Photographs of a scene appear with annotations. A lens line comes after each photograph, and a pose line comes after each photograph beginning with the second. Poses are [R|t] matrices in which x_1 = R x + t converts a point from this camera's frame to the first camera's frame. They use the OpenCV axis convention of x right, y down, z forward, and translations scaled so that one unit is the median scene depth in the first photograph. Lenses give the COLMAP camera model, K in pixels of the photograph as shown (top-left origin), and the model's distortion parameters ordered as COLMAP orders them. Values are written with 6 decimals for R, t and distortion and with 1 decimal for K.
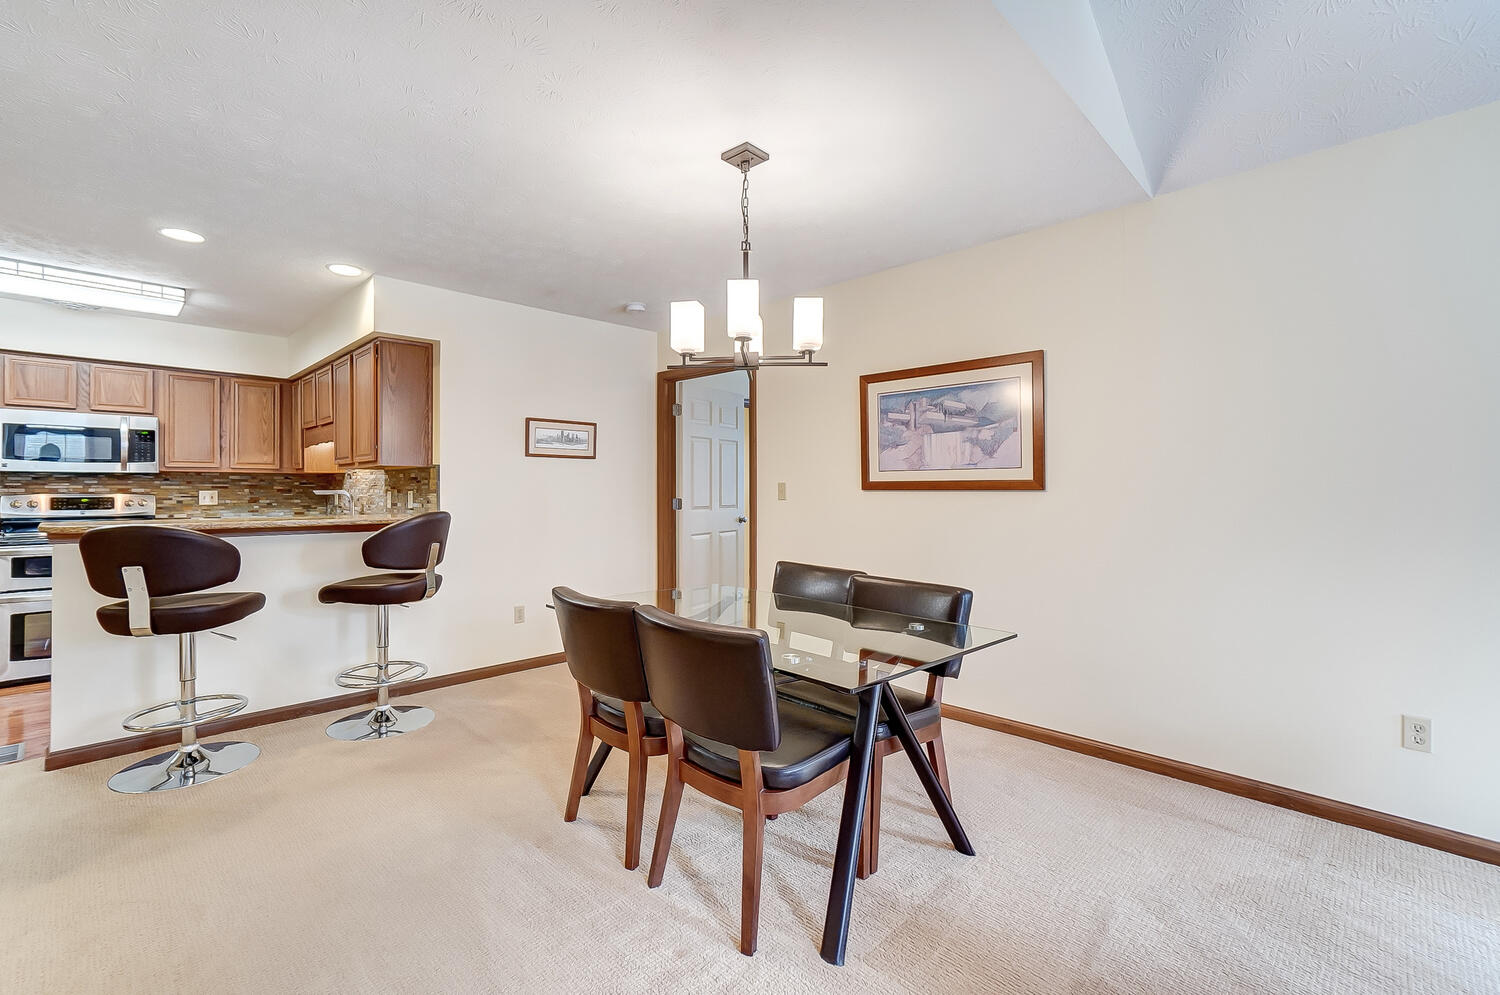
lens RADIAL K [[653.4, 0, 738.8], [0, 653.4, 486.8], [0, 0, 1]] dist [-0.016630, 0.013520]
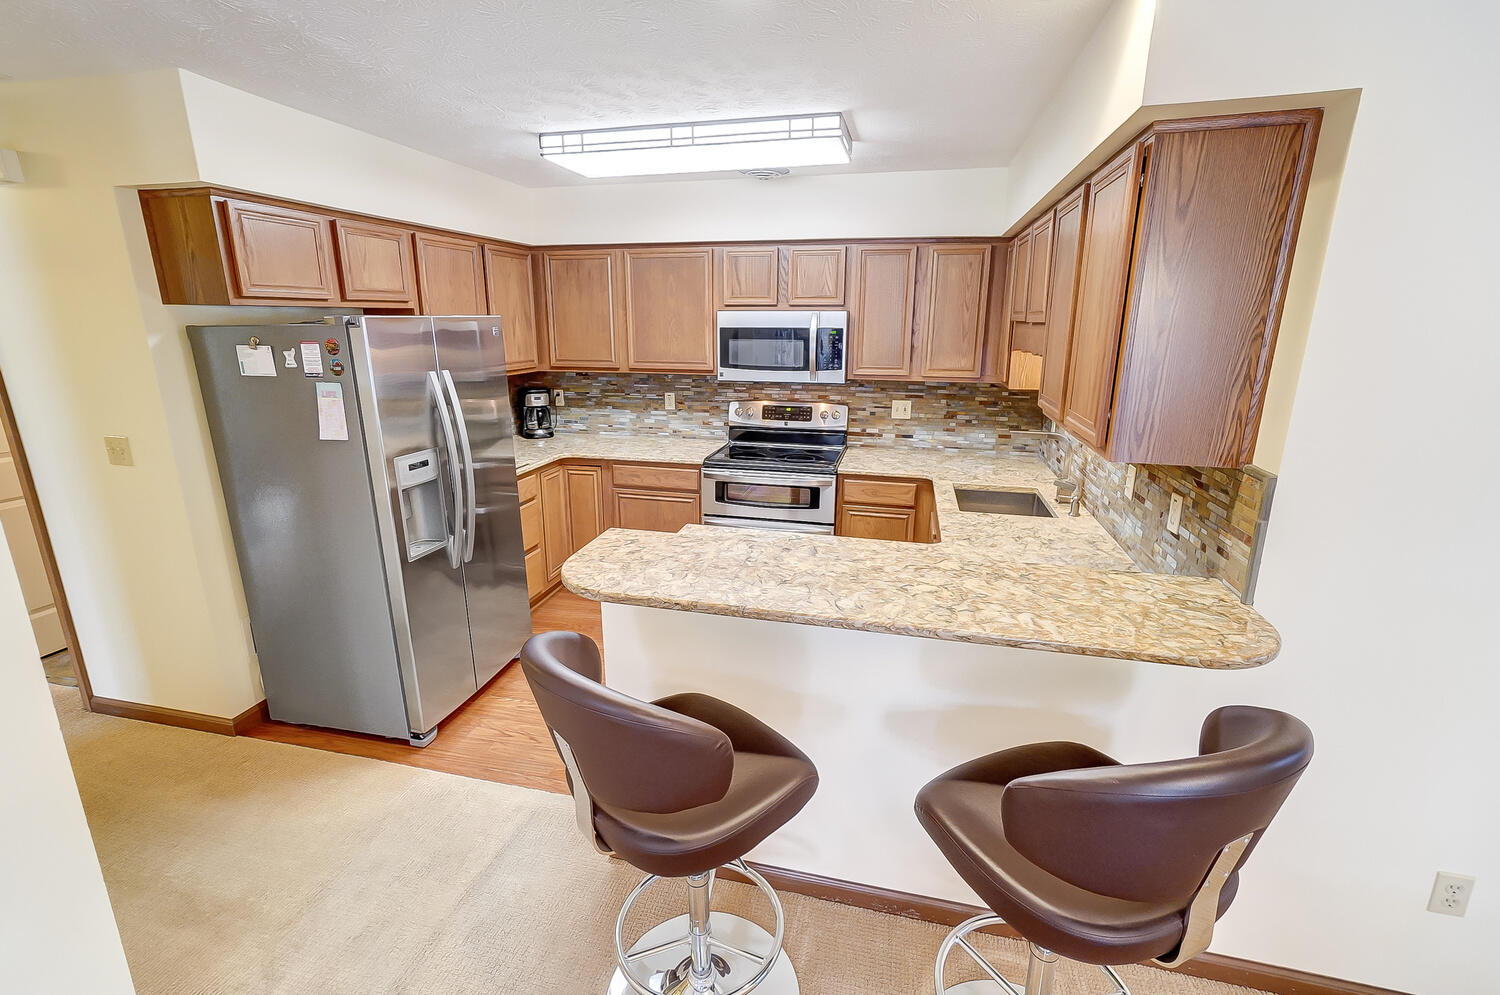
lens RADIAL K [[668.3, 0, 747.0], [0, 668.3, 489.8], [0, 0, 1]] dist [-0.013707, 0.014573]
pose [[0.518469, 0.216396, -0.827262, -0.304847], [-0.000038, 0.967455, 0.253044, -0.120328], [0.855096, -0.131164, 0.501604, 0.564677]]
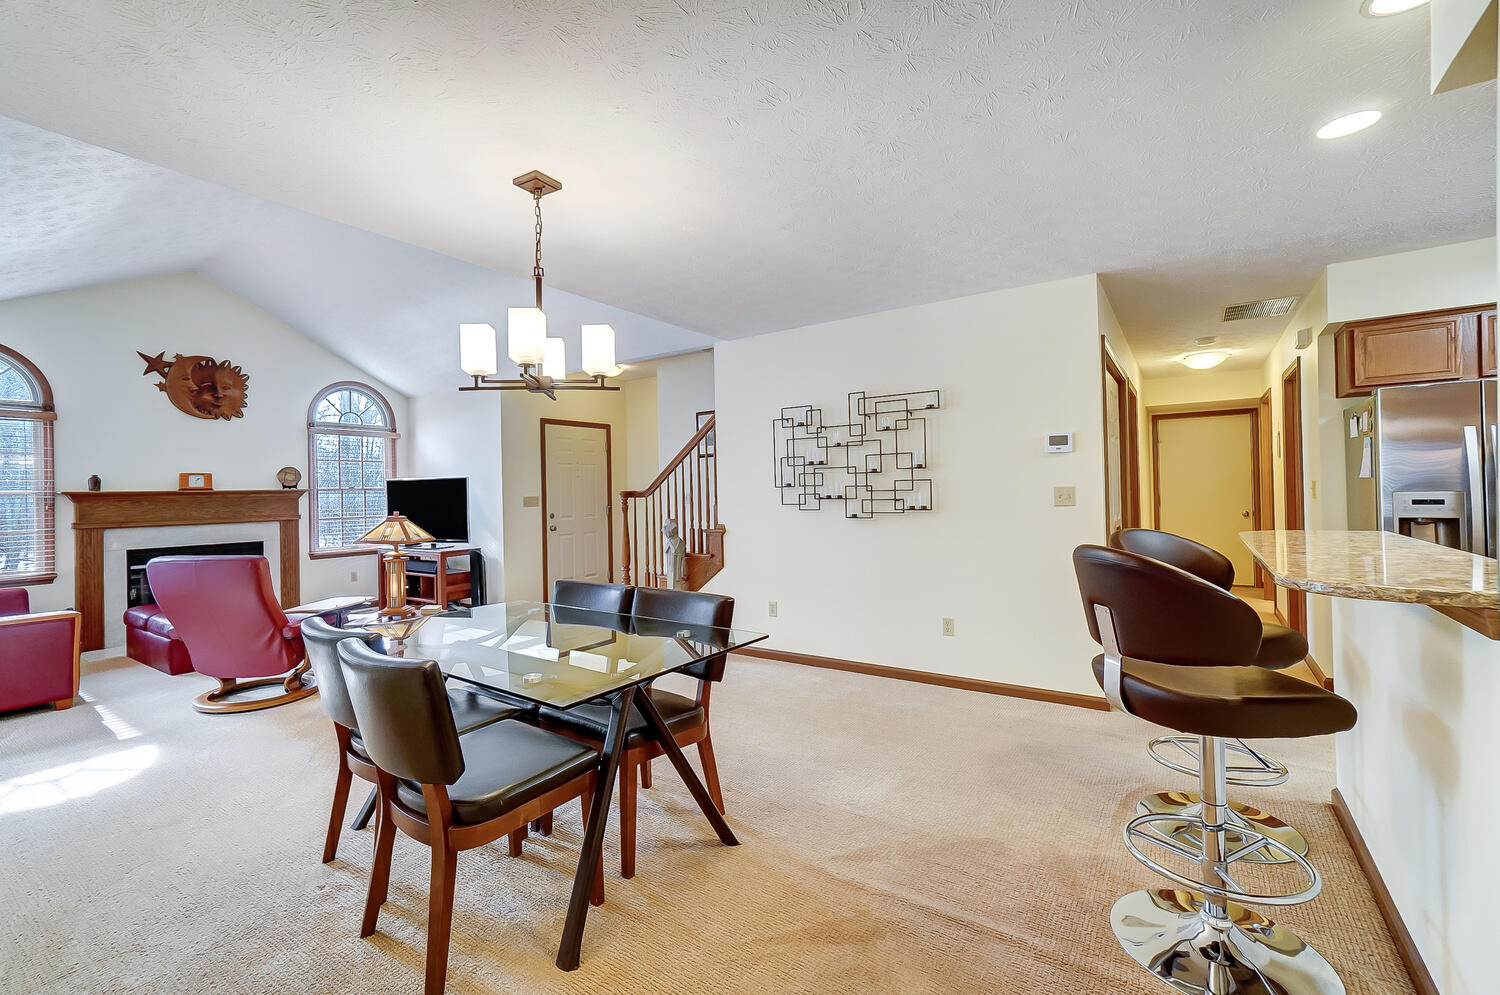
lens RADIAL K [[653.4, 0, 738.8], [0, 653.4, 486.8], [0, 0, 1]] dist [-0.016630, 0.013520]
pose [[-0.985886, 0.018541, -0.166385, -0.079322], [0.020091, 0.999769, -0.007636, -0.010708], [0.166205, -0.010871, -0.986031, 1.241031]]
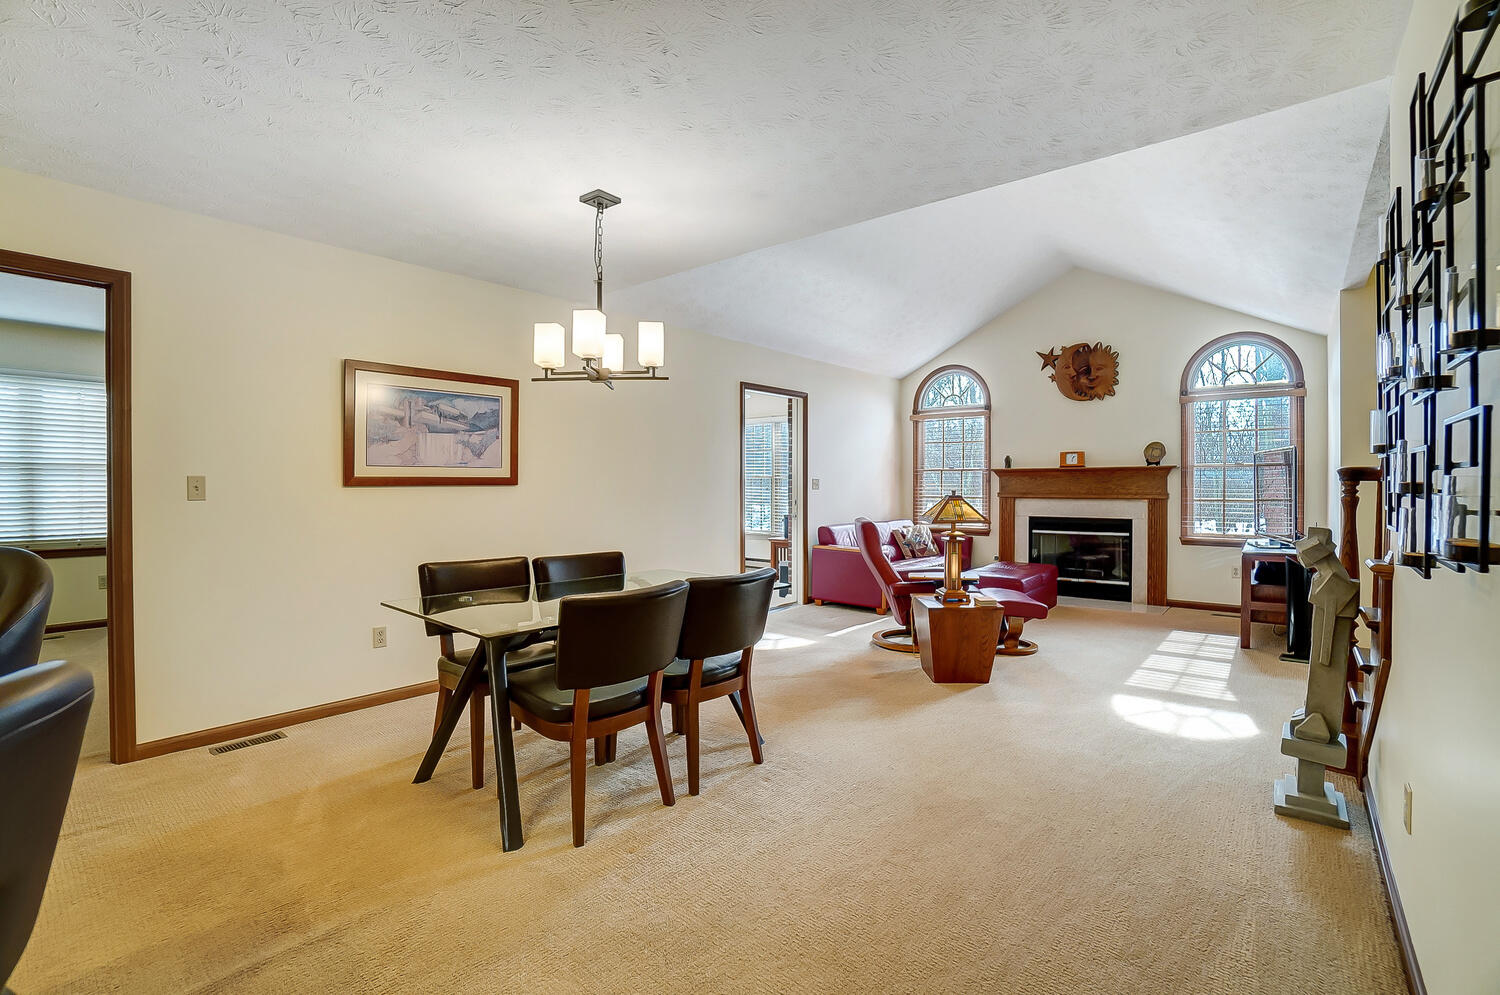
lens RADIAL K [[666.8, 0, 738.1], [0, 666.8, 487.9], [0, 0, 1]] dist [-0.073222, 0.027641]
pose [[-0.067010, -0.007375, 0.997725, -0.708364], [0.000103, 0.999973, 0.007398, 0.000460], [-0.997752, 0.000599, -0.067008, 0.495952]]
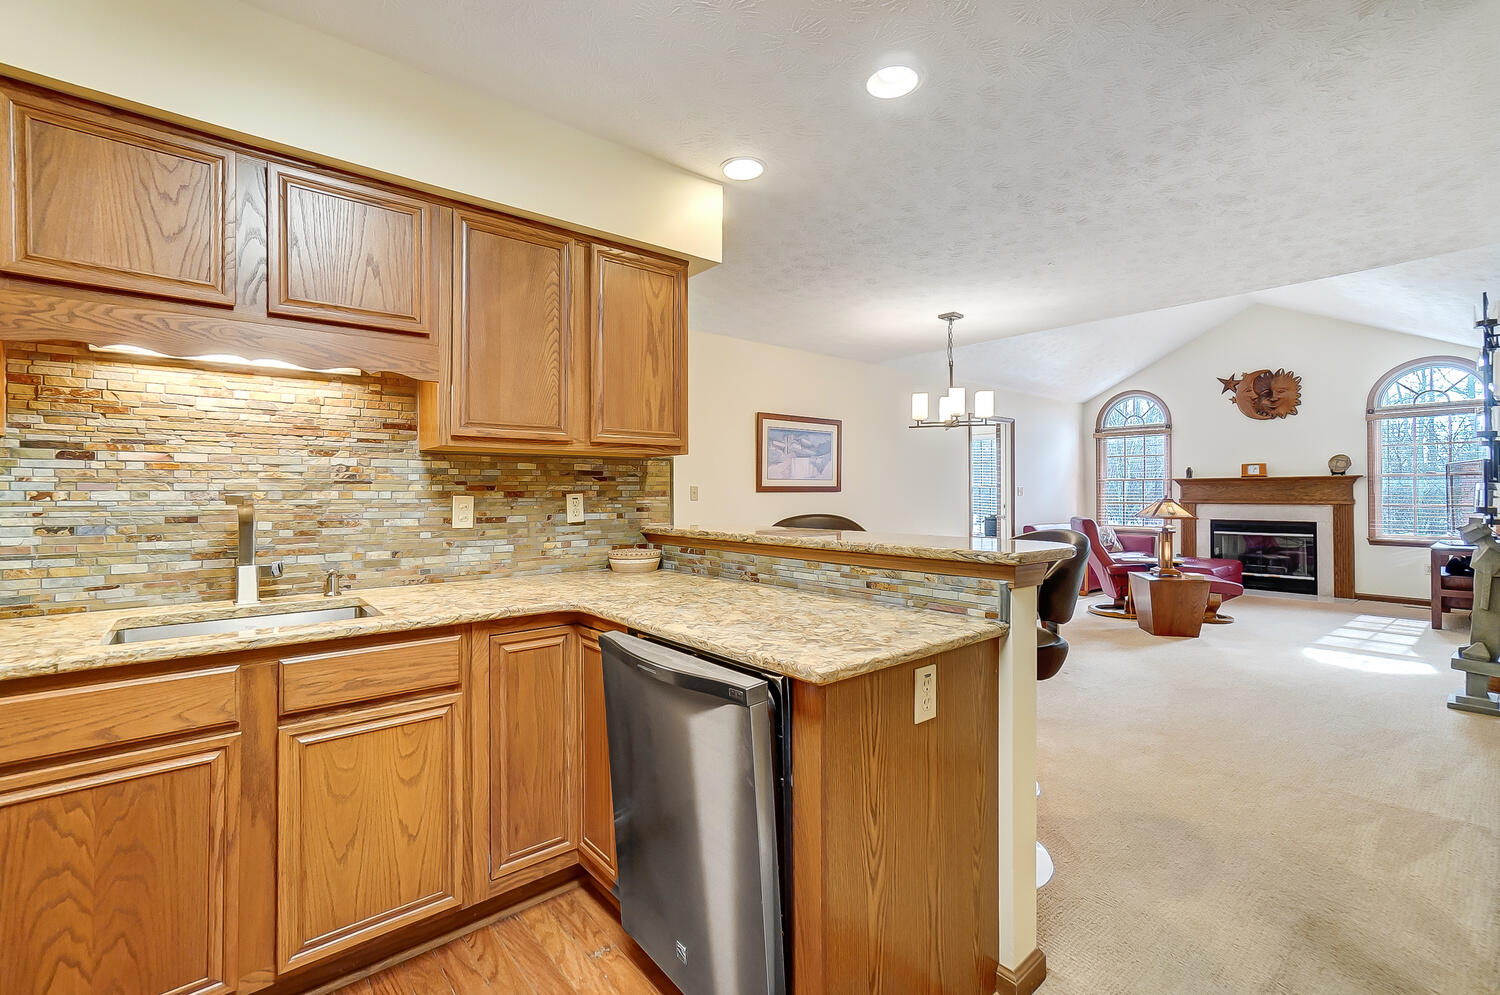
lens RADIAL K [[653.4, 0, 738.8], [0, 653.4, 486.8], [0, 0, 1]] dist [-0.016630, 0.013520]
pose [[0.105041, 0.009153, 0.994426, -1.173959], [0.000501, 0.999957, -0.009256, 0.006253], [-0.994468, 0.001470, 0.105032, 0.850730]]
